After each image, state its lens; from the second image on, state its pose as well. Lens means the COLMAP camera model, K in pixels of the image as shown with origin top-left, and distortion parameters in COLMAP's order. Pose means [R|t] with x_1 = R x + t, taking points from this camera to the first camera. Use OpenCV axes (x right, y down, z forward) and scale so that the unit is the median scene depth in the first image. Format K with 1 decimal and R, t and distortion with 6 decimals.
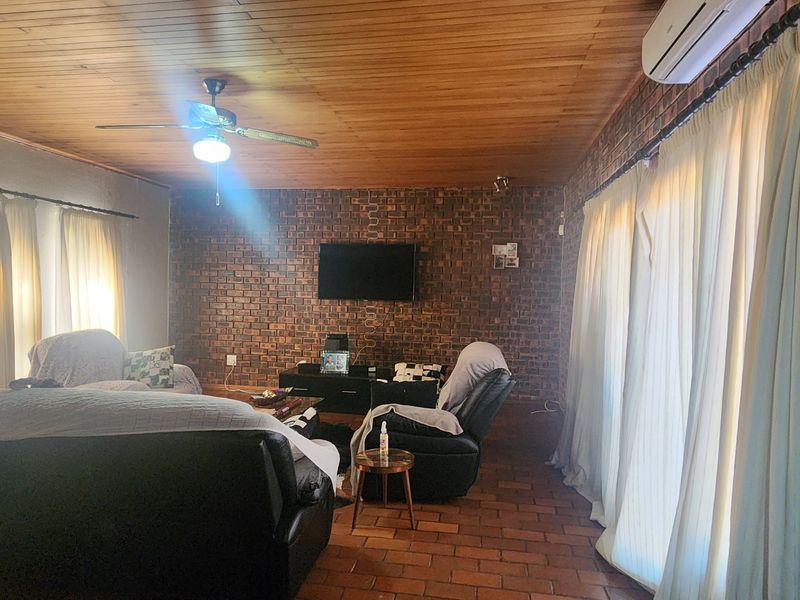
lens RADIAL K [[530.7, 0, 398.5], [0, 530.7, 300.2], [0, 0, 1]] dist [0.003019, 0.001718]
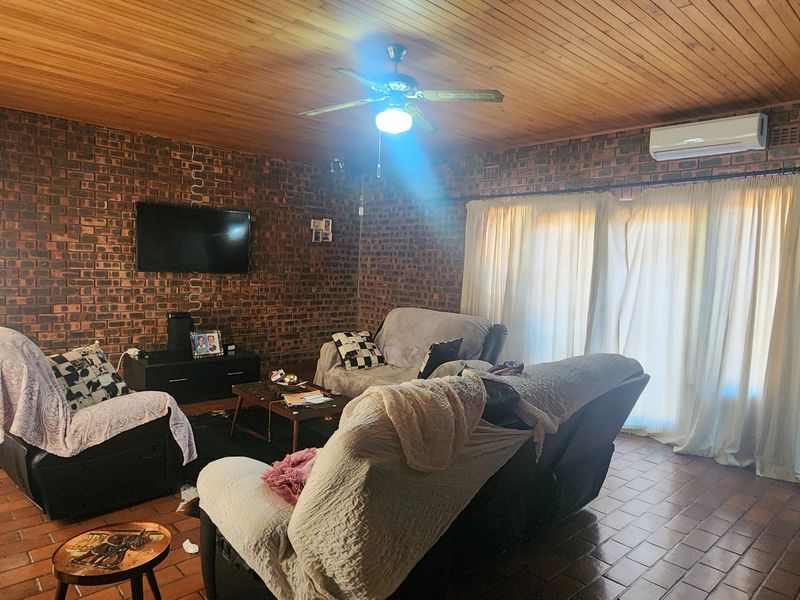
lens RADIAL K [[530.7, 0, 397.5], [0, 530.7, 300.7], [0, 0, 1]] dist [0.003019, 0.001718]
pose [[0.612071, -0.051578, 0.789119, -0.548188], [-0.000101, 0.997866, 0.065301, -0.010195], [-0.790803, -0.040049, 0.610759, 0.193377]]
